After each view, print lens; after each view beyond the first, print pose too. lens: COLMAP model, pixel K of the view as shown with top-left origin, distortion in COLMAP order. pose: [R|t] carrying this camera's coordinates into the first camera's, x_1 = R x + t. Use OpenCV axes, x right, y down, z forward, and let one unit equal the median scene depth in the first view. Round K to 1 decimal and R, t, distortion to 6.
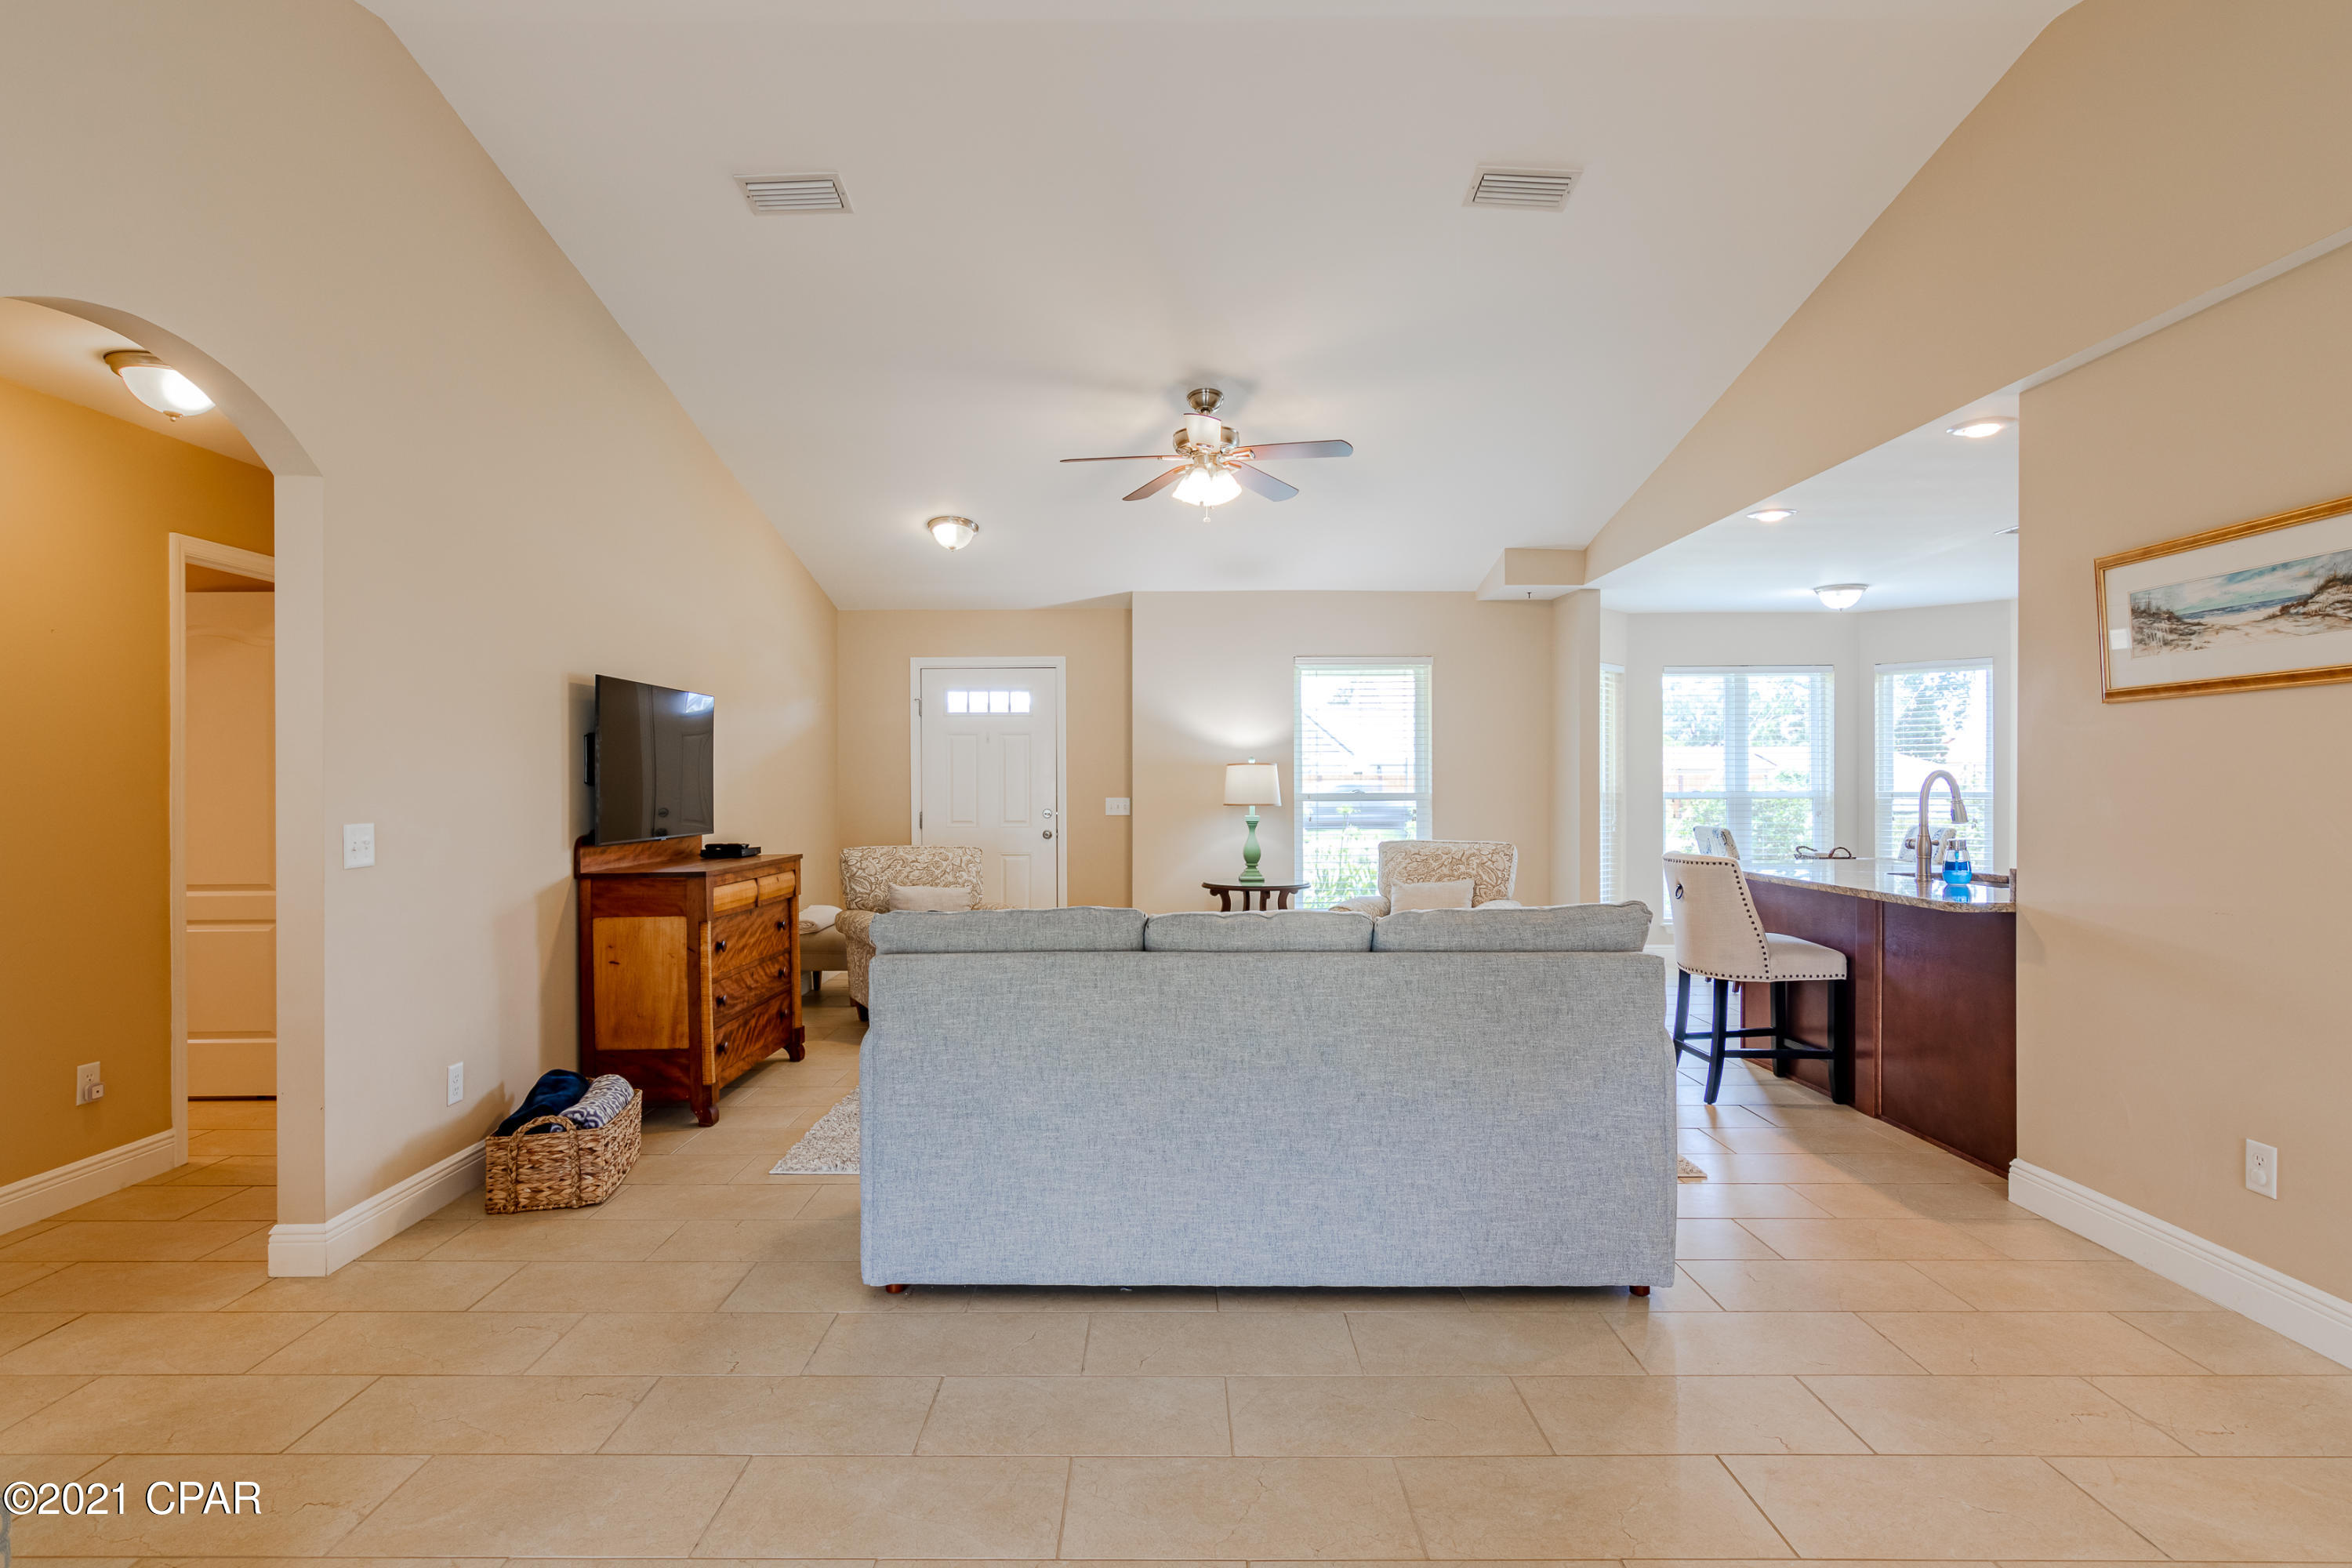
lens RADIAL K [[1192.7, 0, 1155.4], [0, 1192.7, 785.5], [0, 0, 1]] dist [-0.000458, 0.000042]
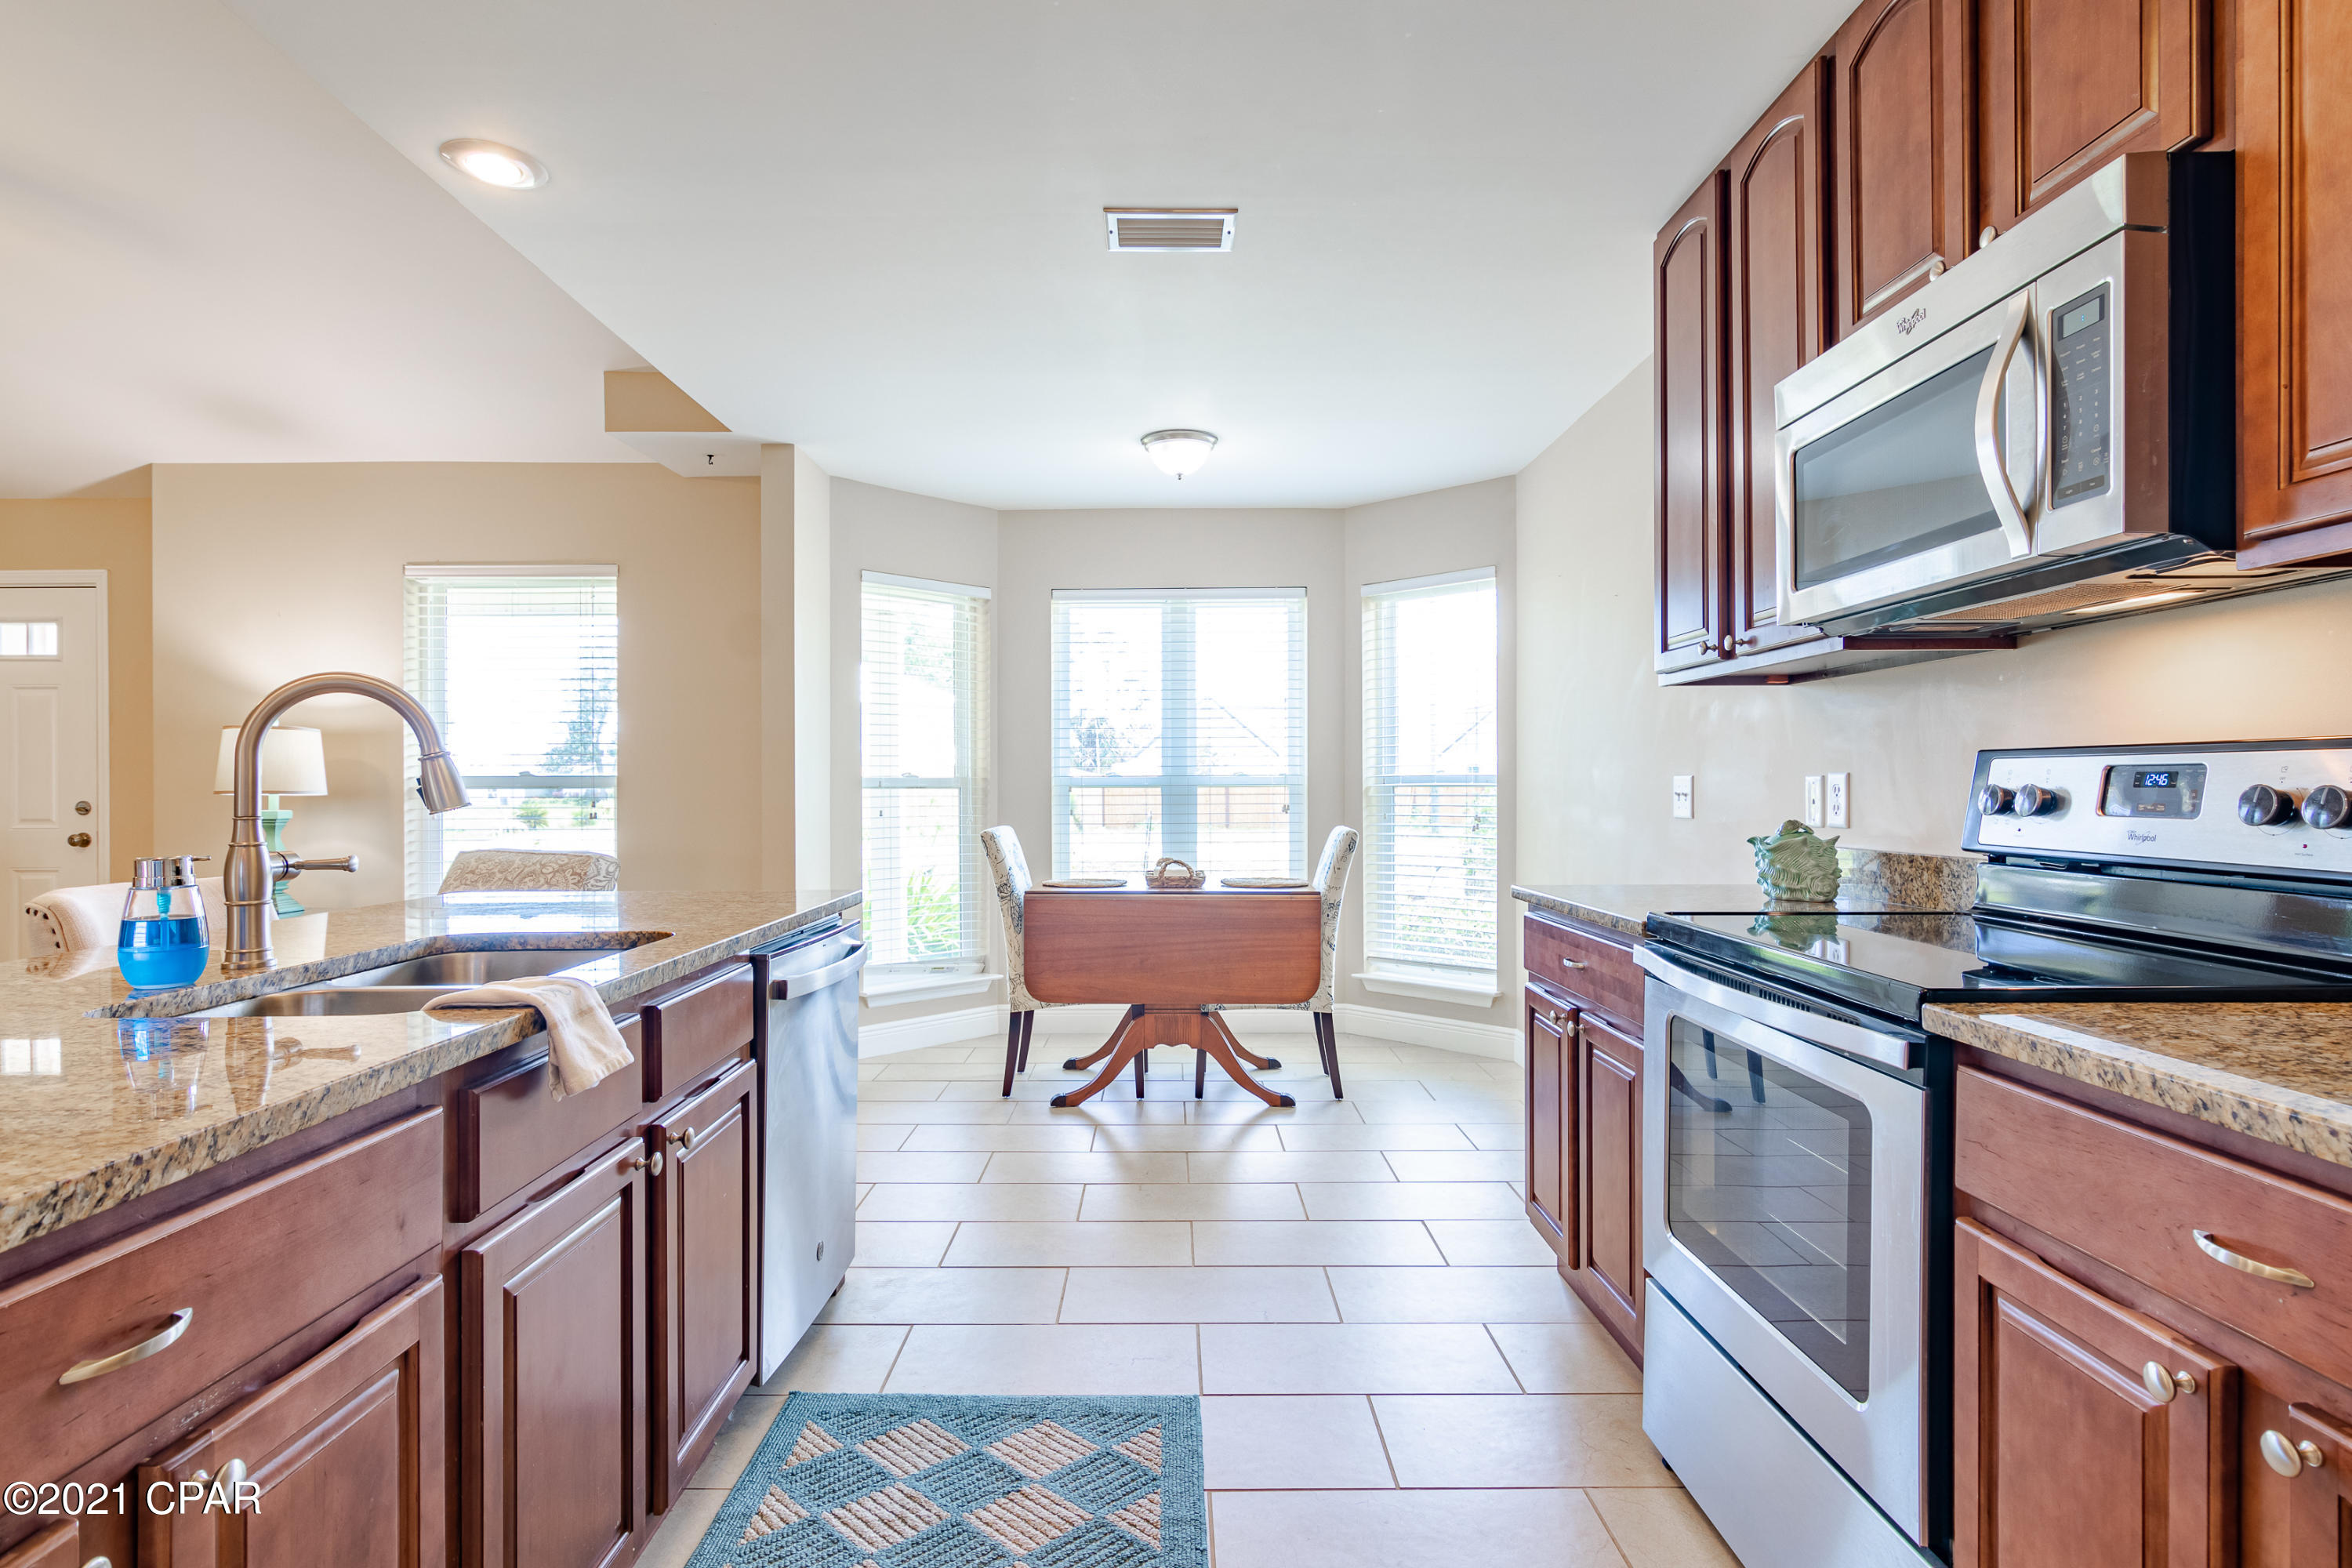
lens RADIAL K [[1211.7, 0, 1116.6], [0, 1211.7, 782.5], [0, 0, 1]] dist [-0.000735, 0.001659]
pose [[0.999948, -0.001055, -0.010112, 0.896237], [0.001008, 0.999989, -0.004627, 0.023886], [0.010117, 0.004616, 0.999938, 0.610096]]
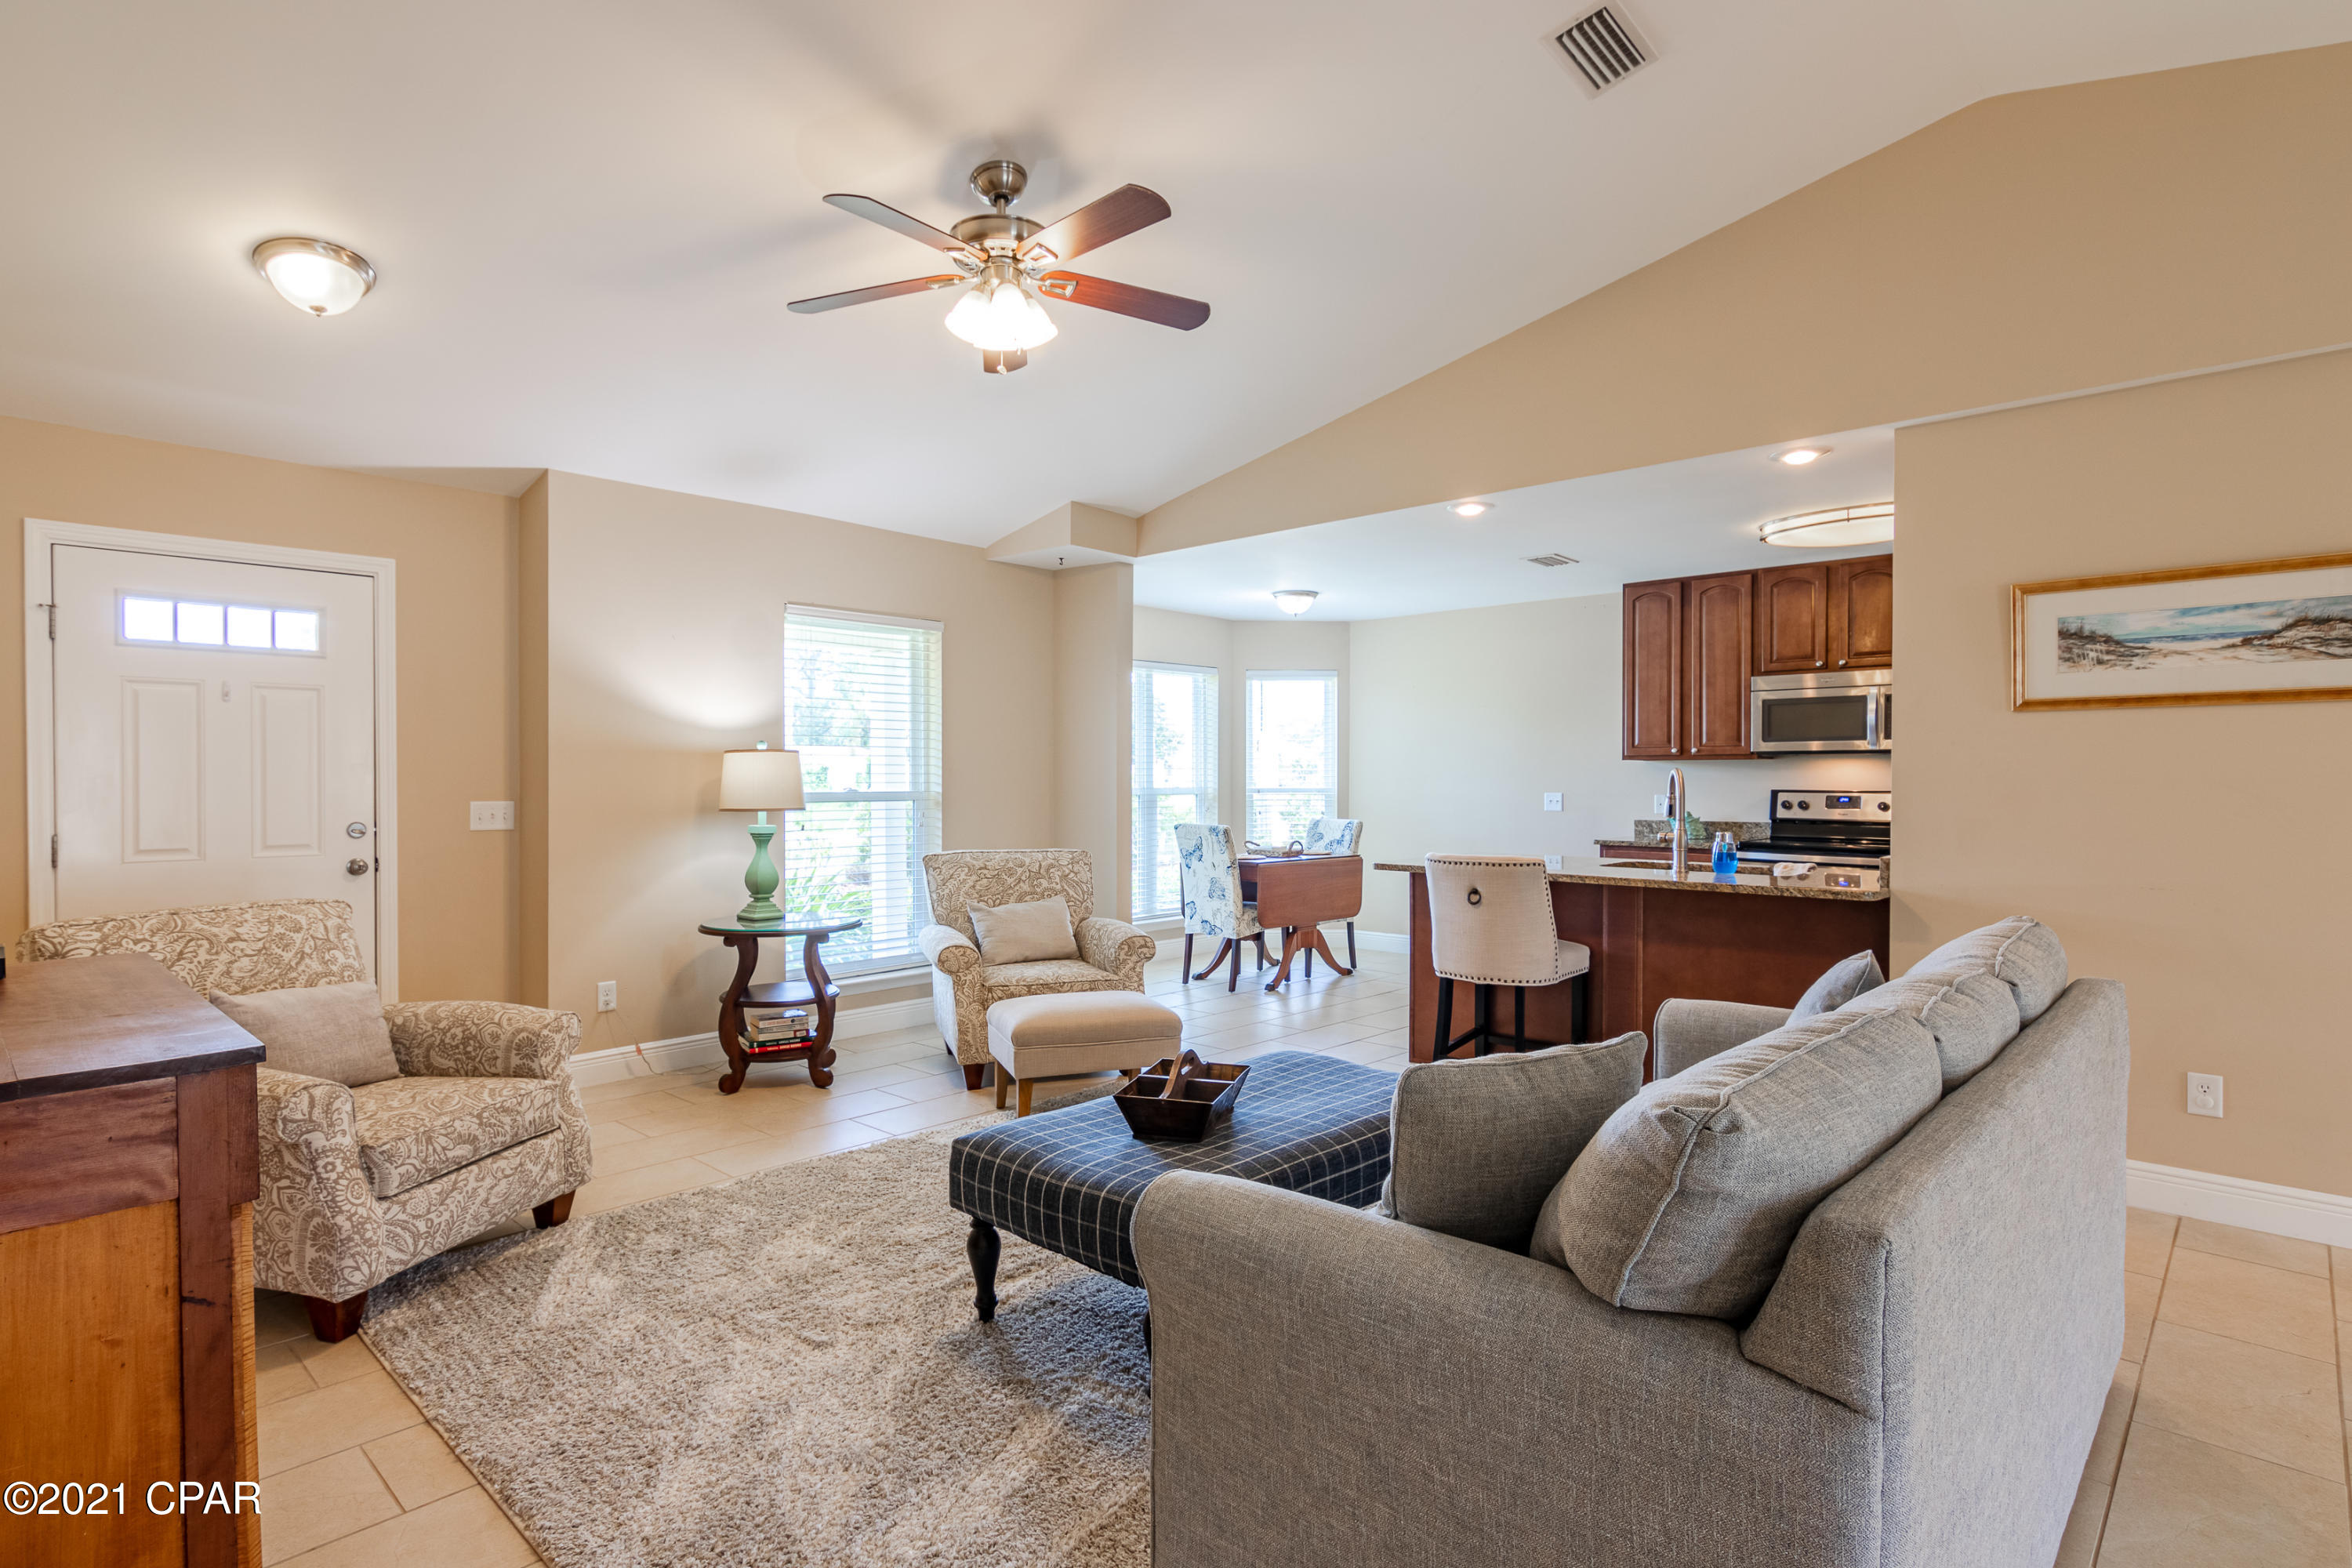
lens RADIAL K [[1190.3, 0, 1162.9], [0, 1190.3, 792.8], [0, 0, 1]] dist [0.002483, -0.000306]
pose [[0.683758, -0.006294, 0.729682, -0.444784], [-0.000803, 0.999956, 0.009378, -0.000565], [-0.729709, -0.006998, 0.683723, 0.599458]]
